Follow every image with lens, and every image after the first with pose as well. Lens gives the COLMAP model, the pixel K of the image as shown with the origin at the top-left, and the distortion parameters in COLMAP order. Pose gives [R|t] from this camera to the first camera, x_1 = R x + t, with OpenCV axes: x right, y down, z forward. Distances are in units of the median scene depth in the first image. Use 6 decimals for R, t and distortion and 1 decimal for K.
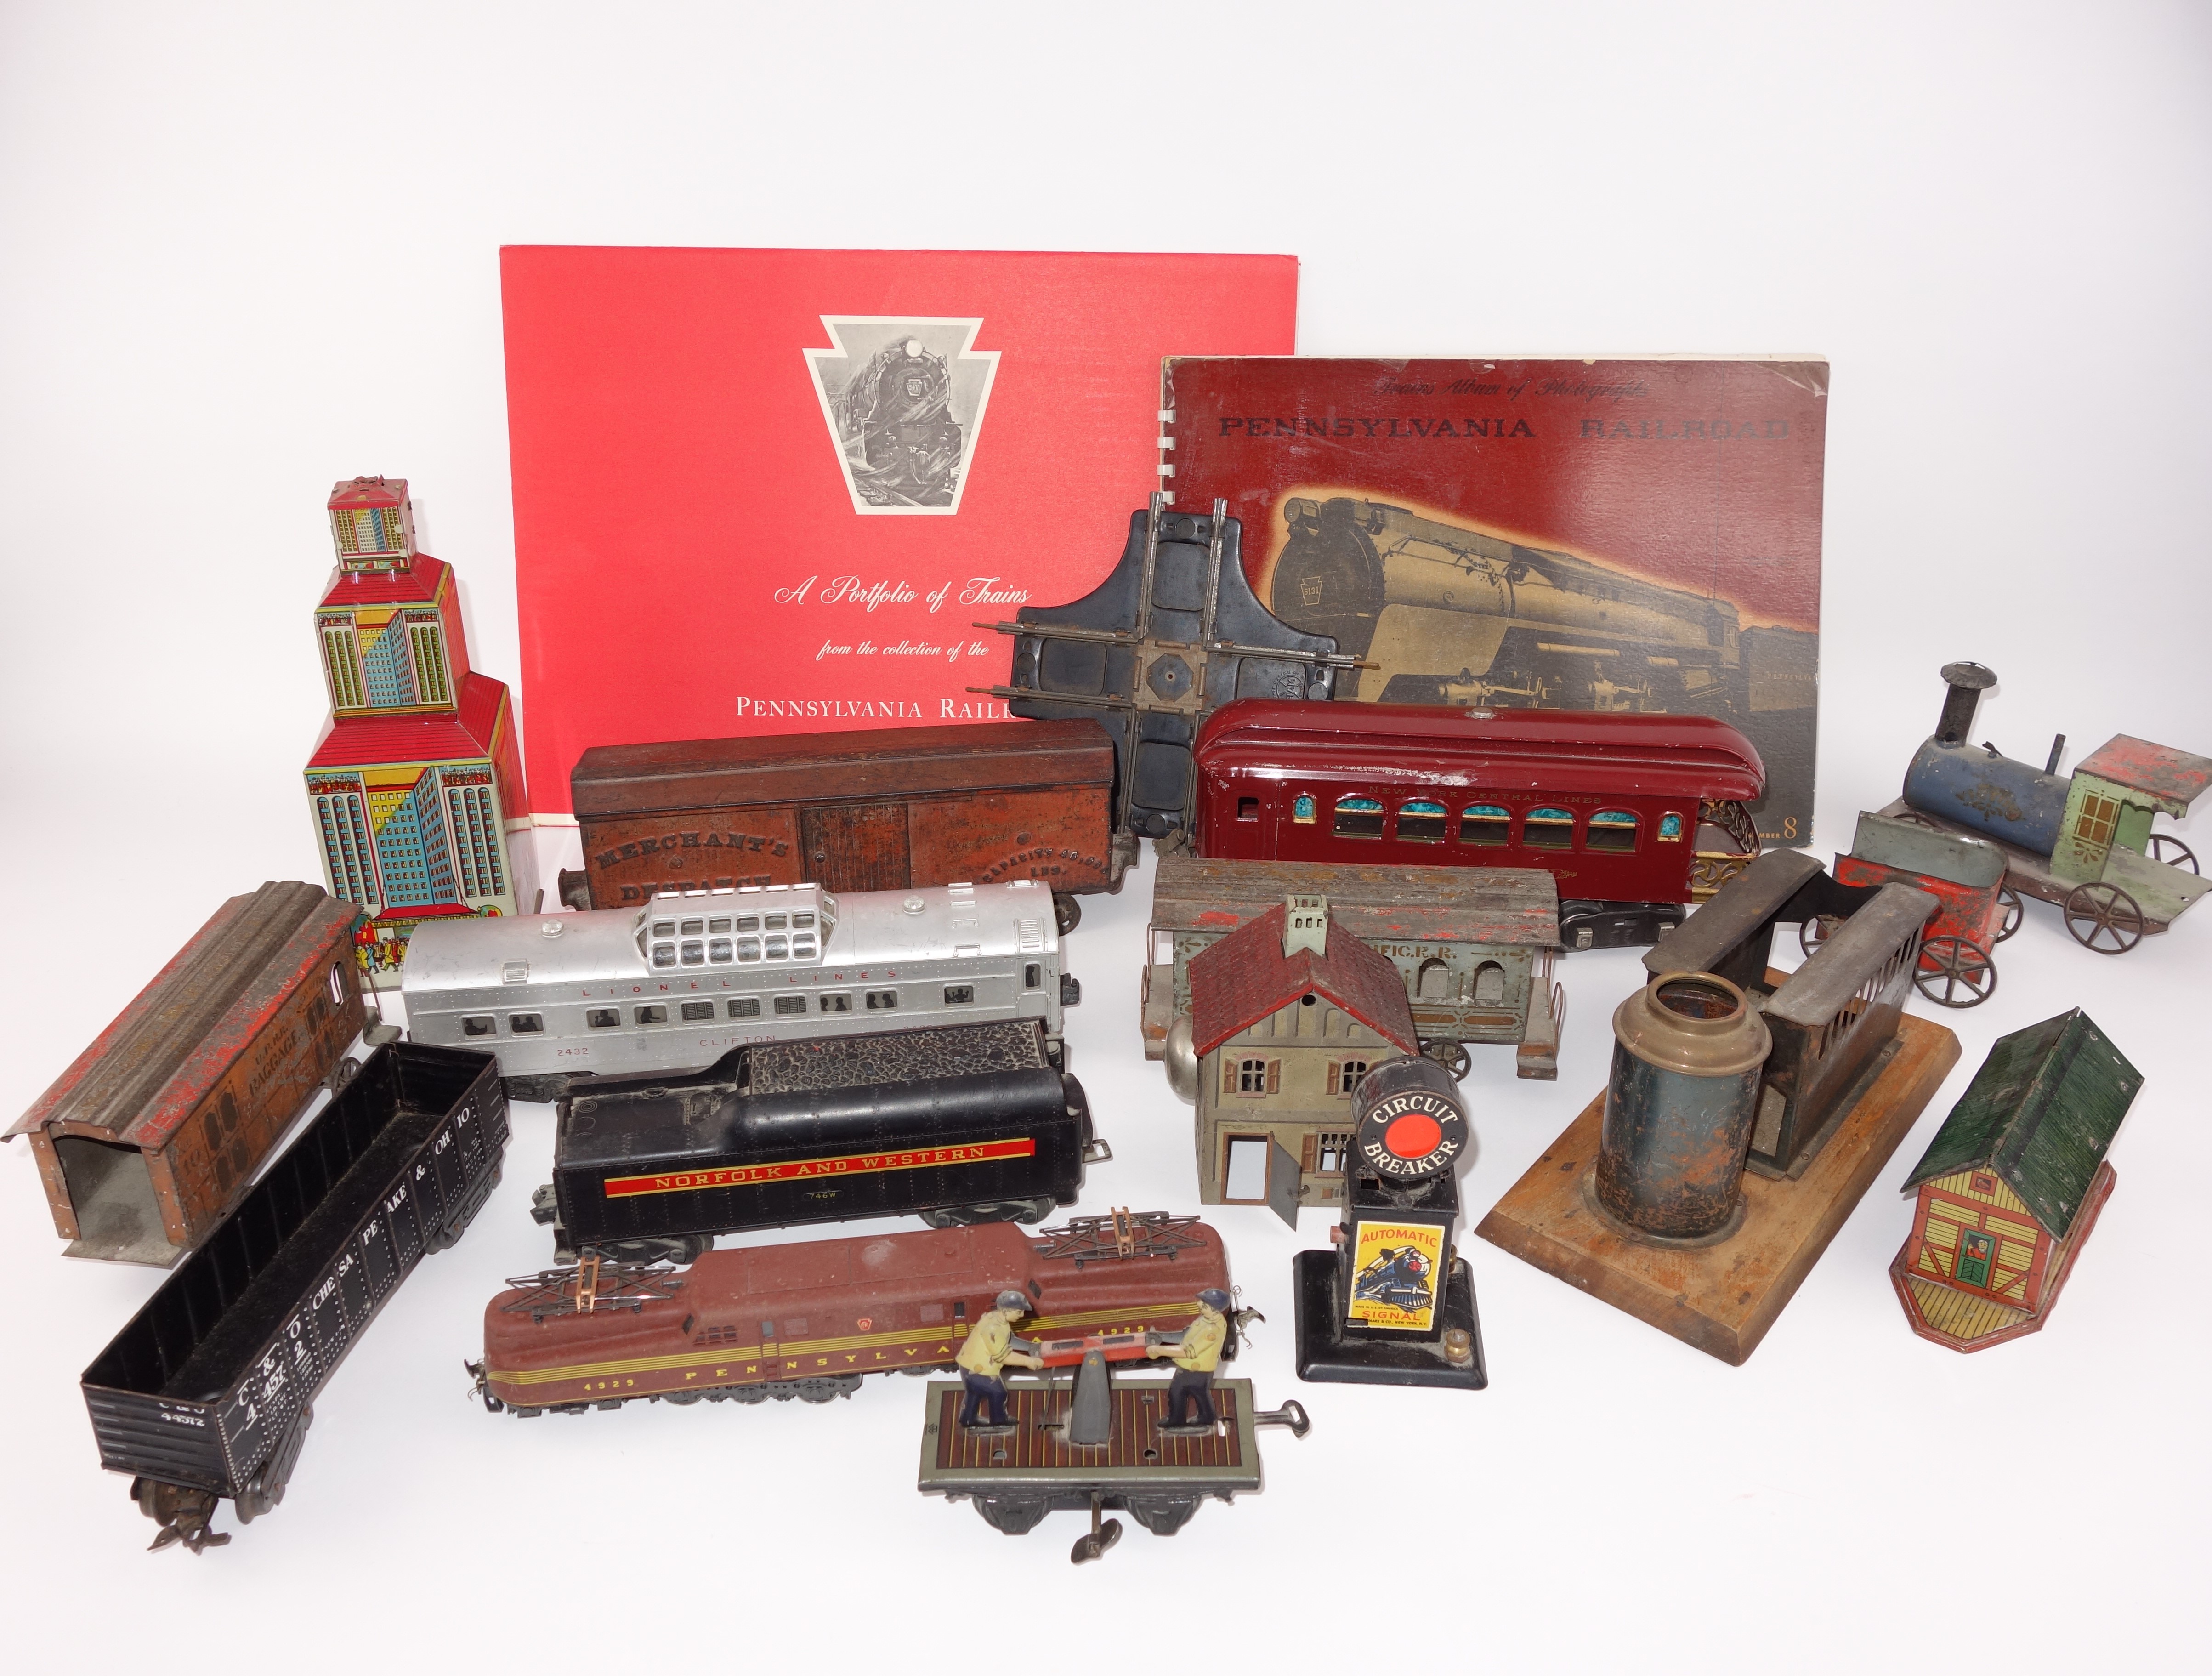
lens RADIAL K [[1981.2, 0, 1106.0], [0, 1981.2, 838.0], [0, 0, 1]] dist [-0.002850, 0.003661]
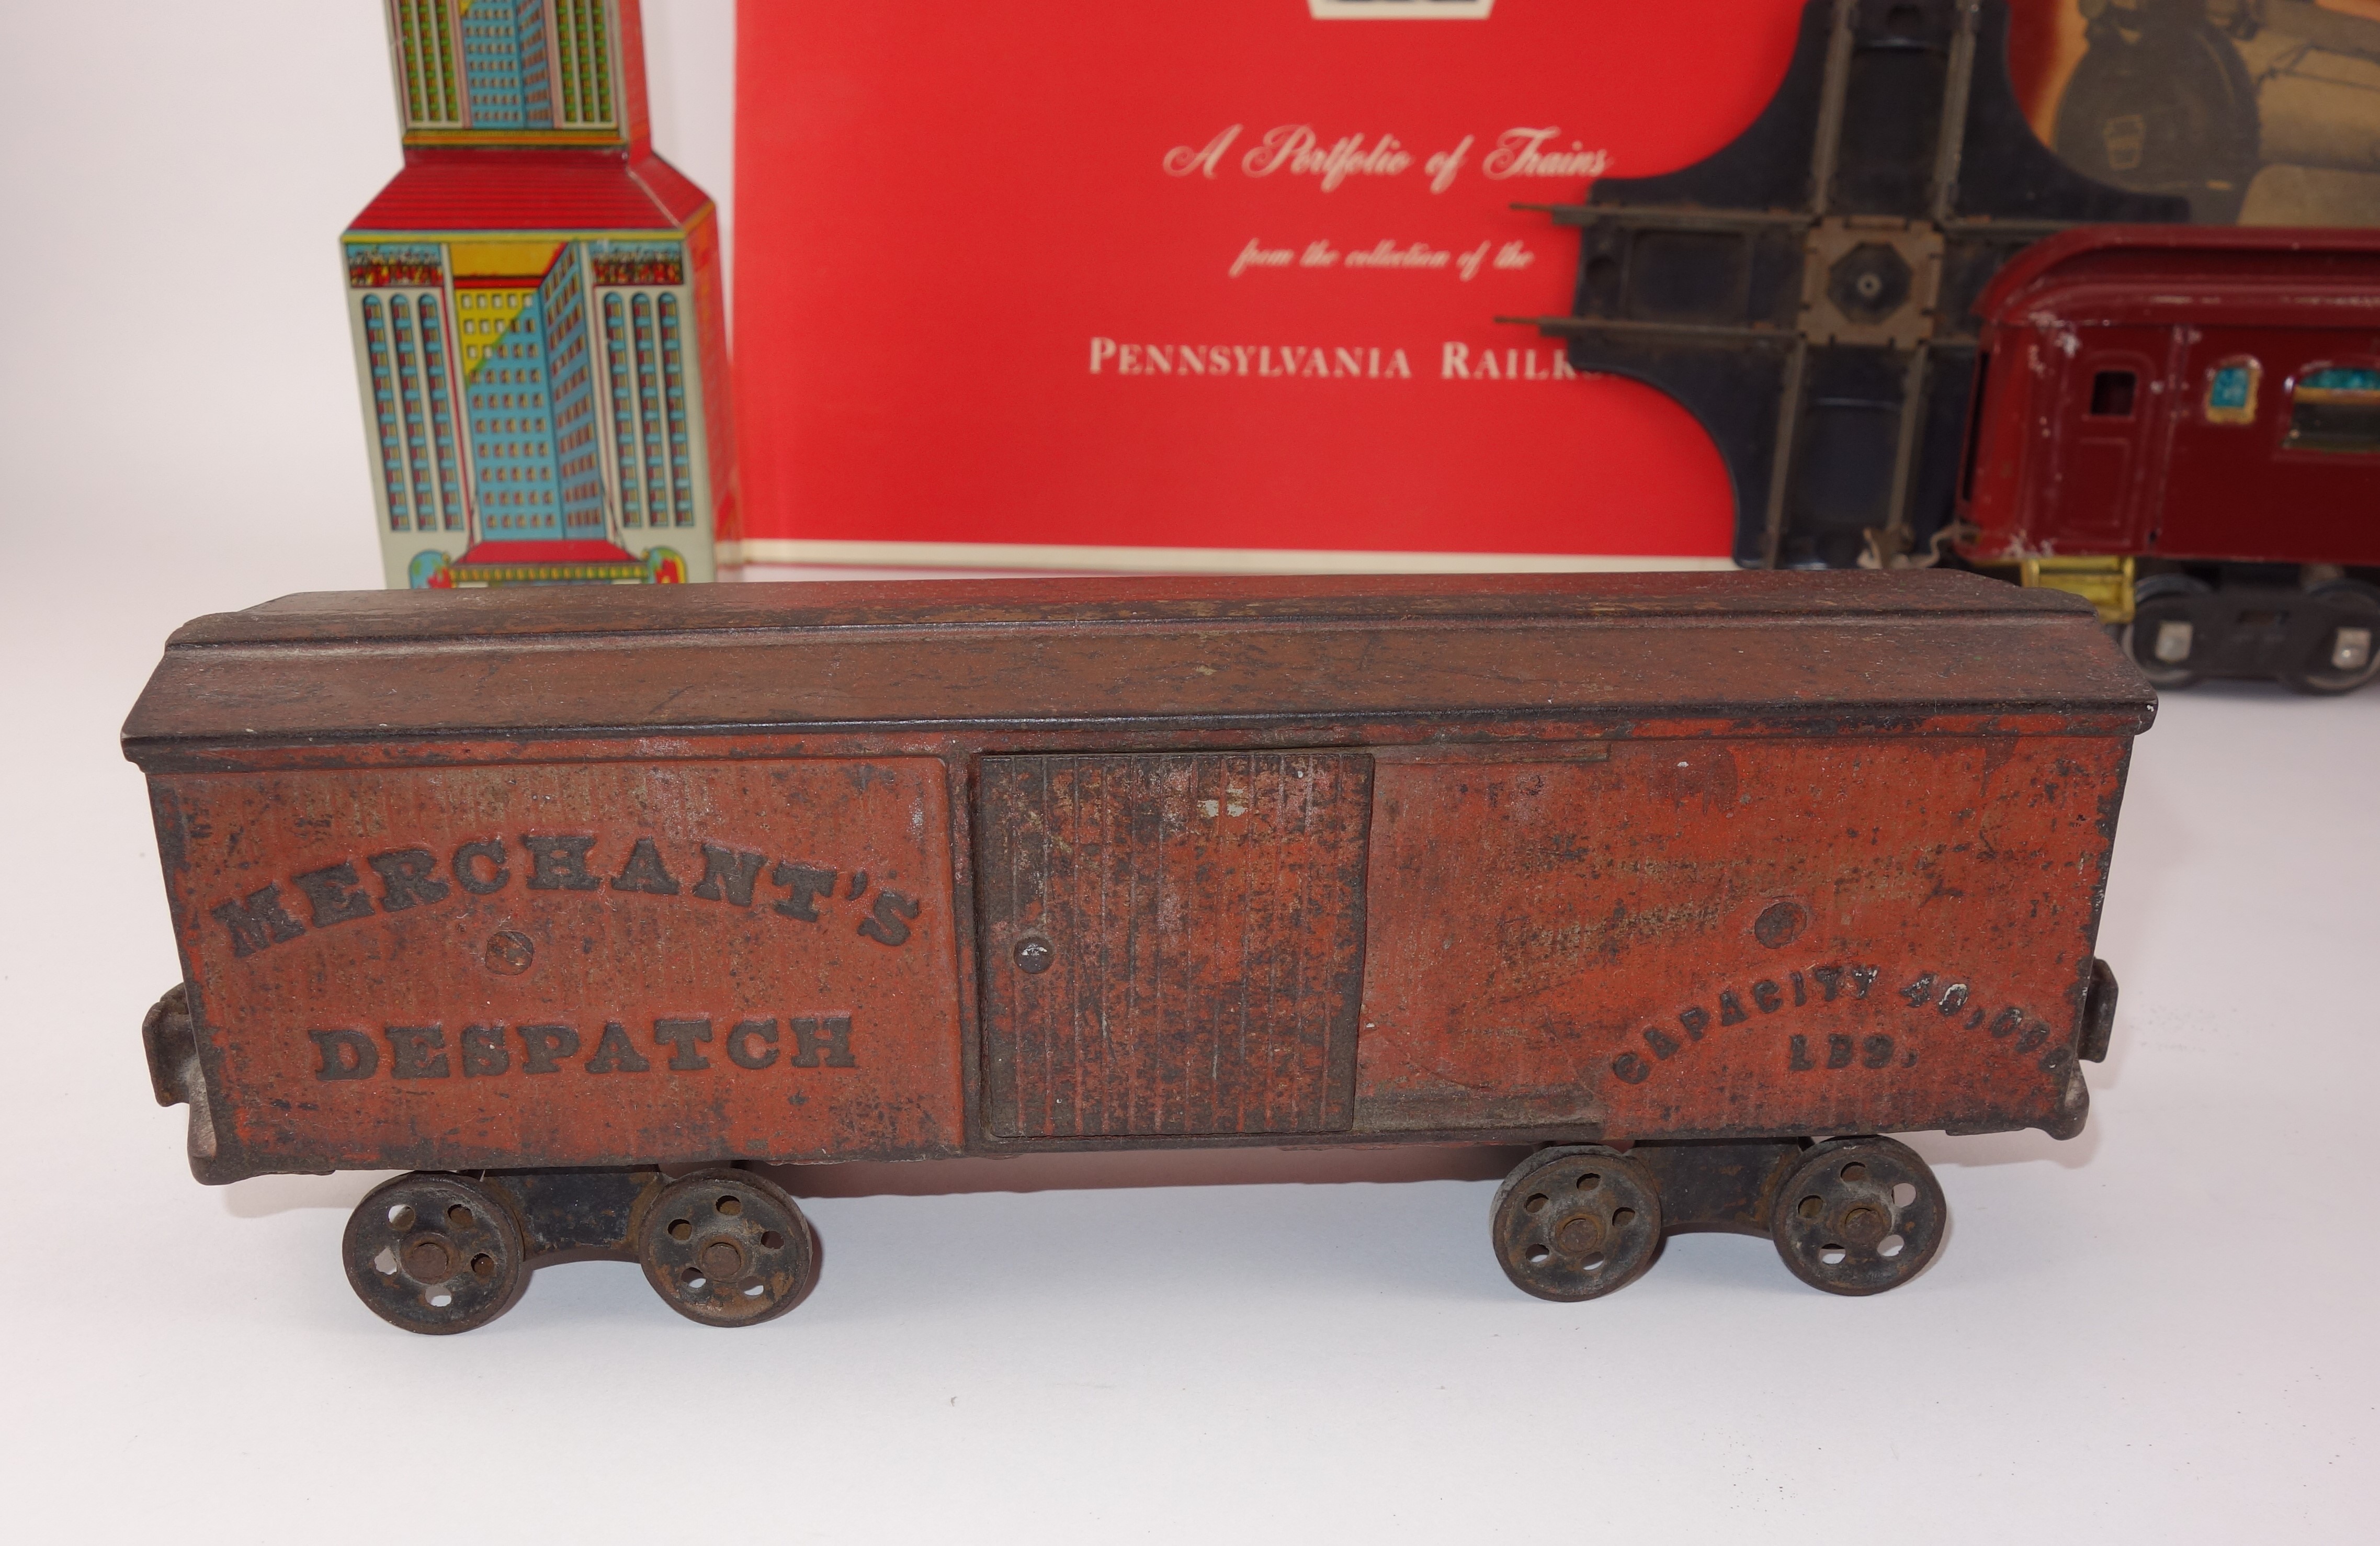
lens RADIAL K [[2224.0, 0, 1114.6], [0, 2224.0, 947.7], [0, 0, 1]] dist [-0.009583, -0.000532]
pose [[0.995213, 0.027937, -0.093655, -0.133433], [-0.037014, 0.994631, -0.096635, 0.200055], [0.090452, 0.099639, 0.990904, 0.435025]]
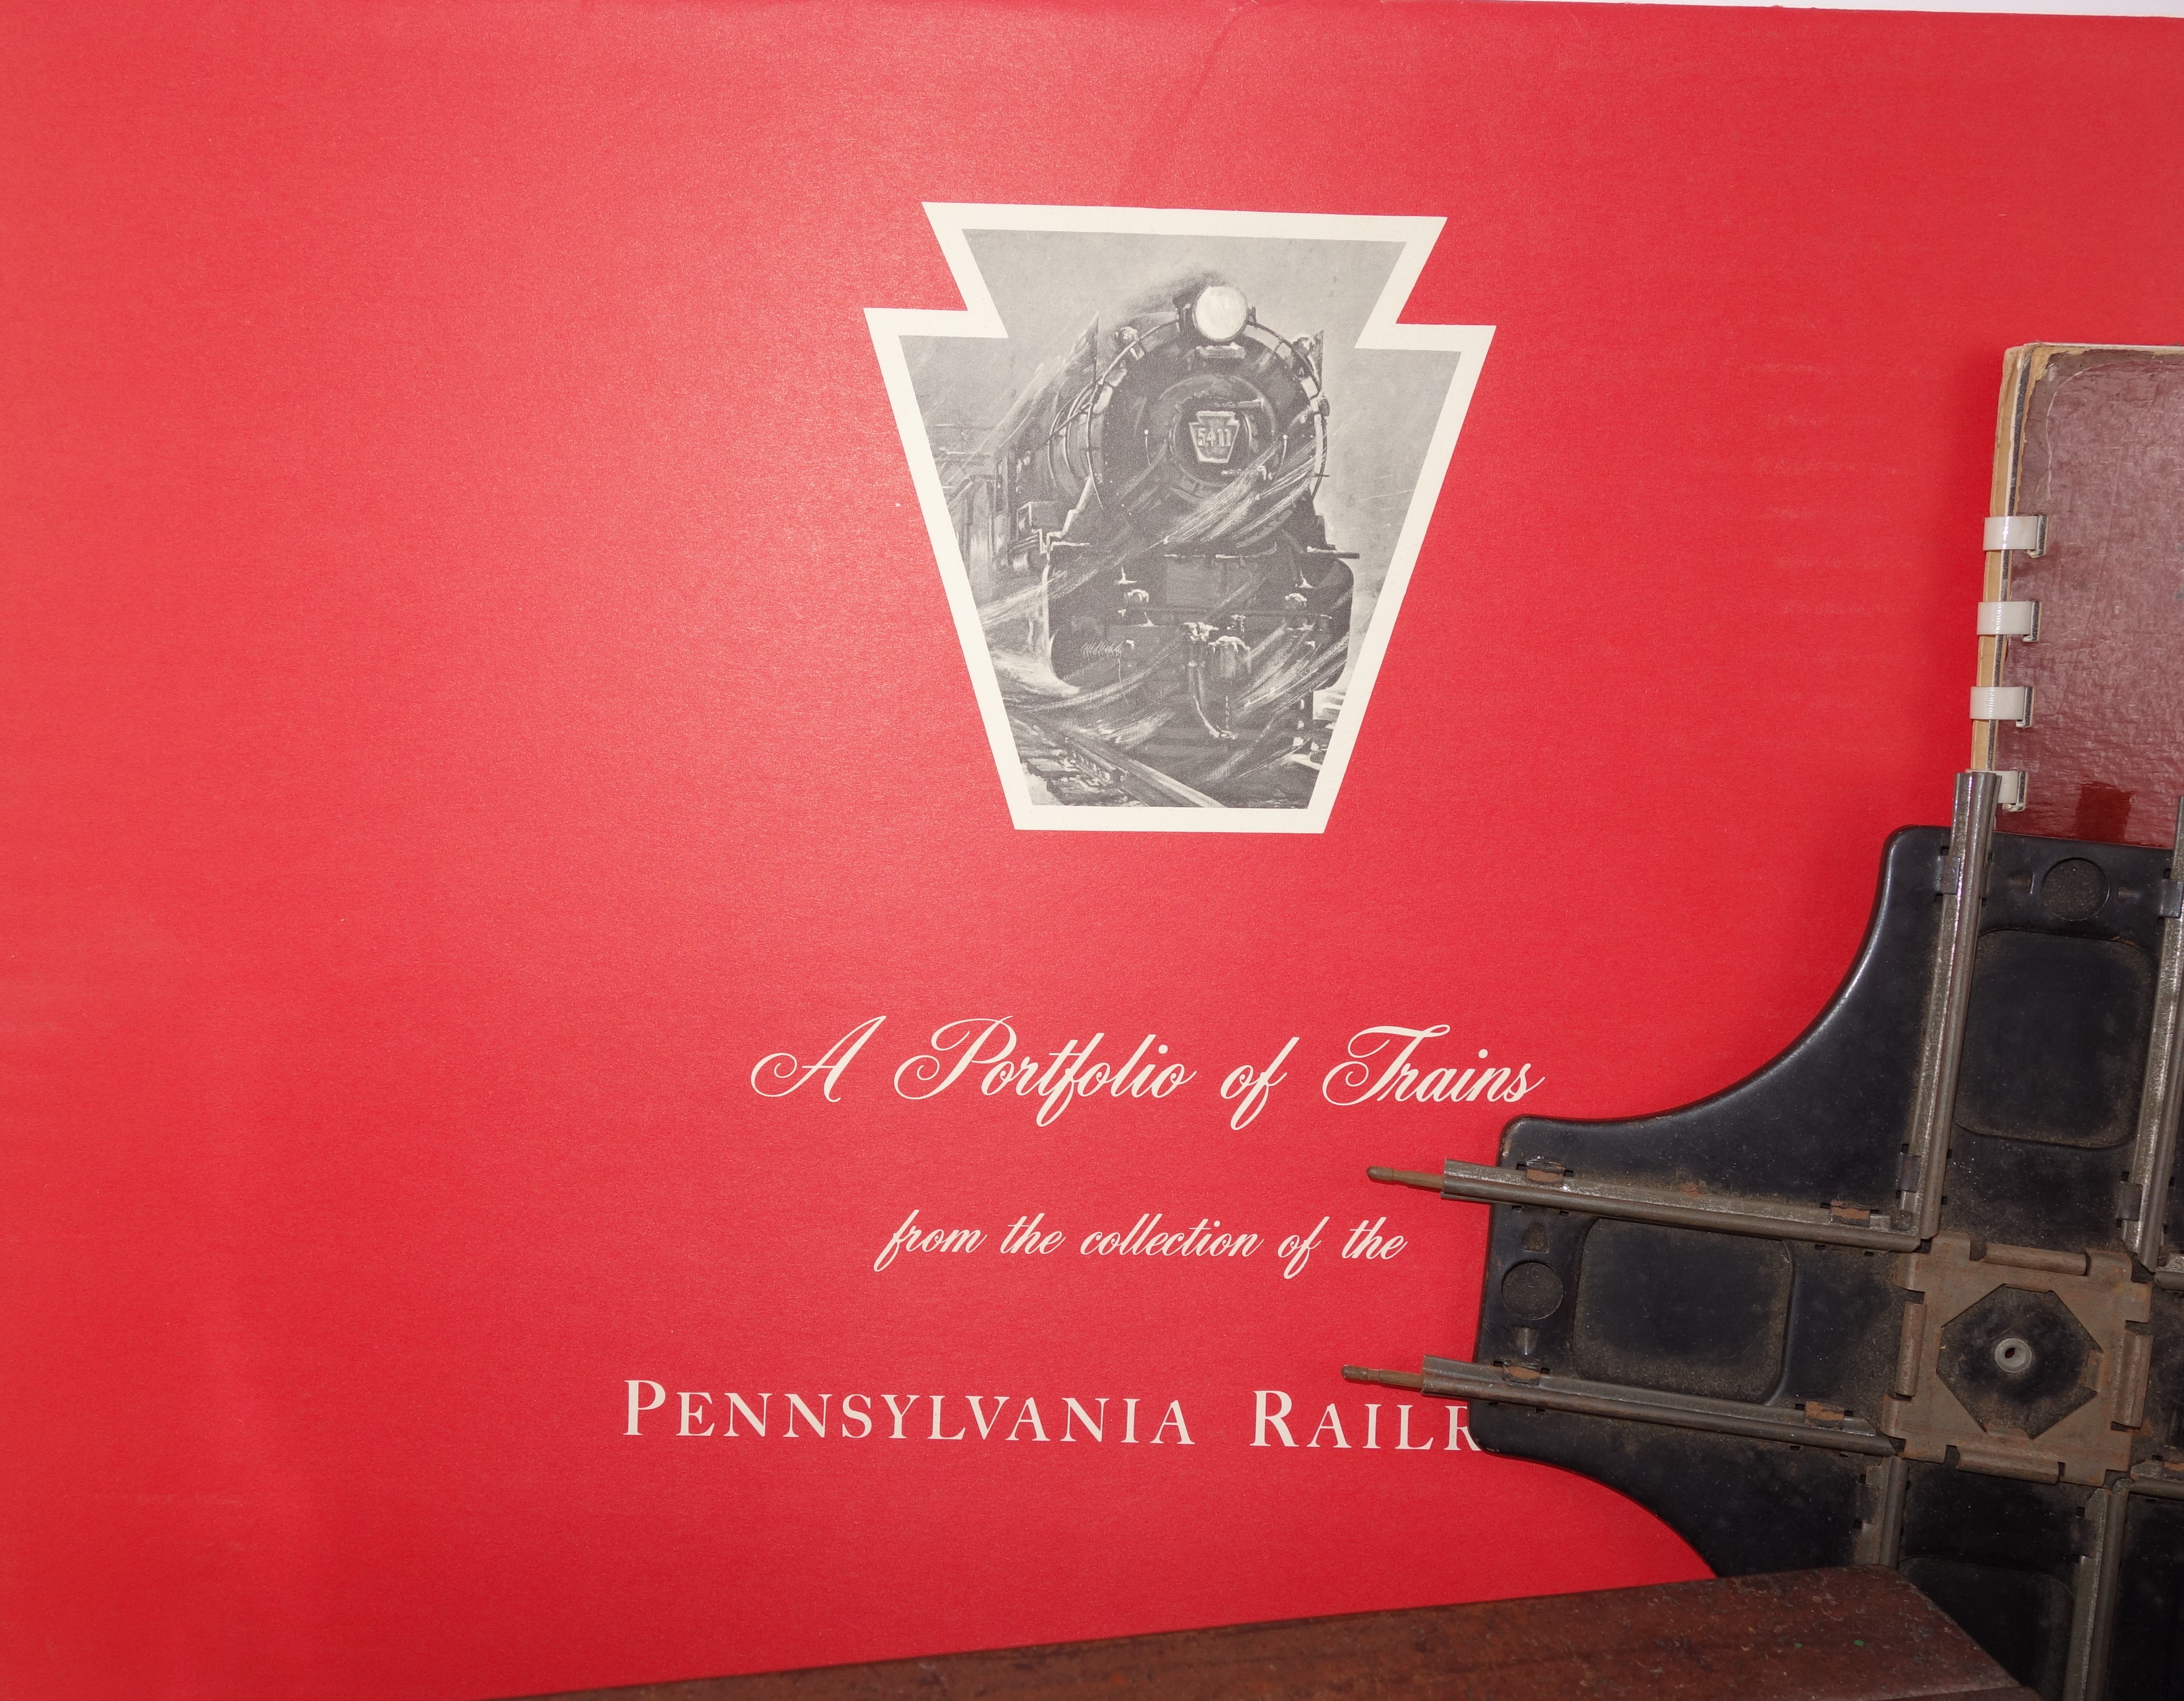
lens RADIAL K [[2082.0, 0, 1014.1], [0, 2082.0, 889.5], [0, 0, 1]] dist [0.007161, -0.003782]
pose [[0.999891, 0.009370, 0.011404, -0.149917], [-0.008437, 0.996818, -0.079260, -0.146851], [-0.012110, 0.079155, 0.996789, 0.768746]]
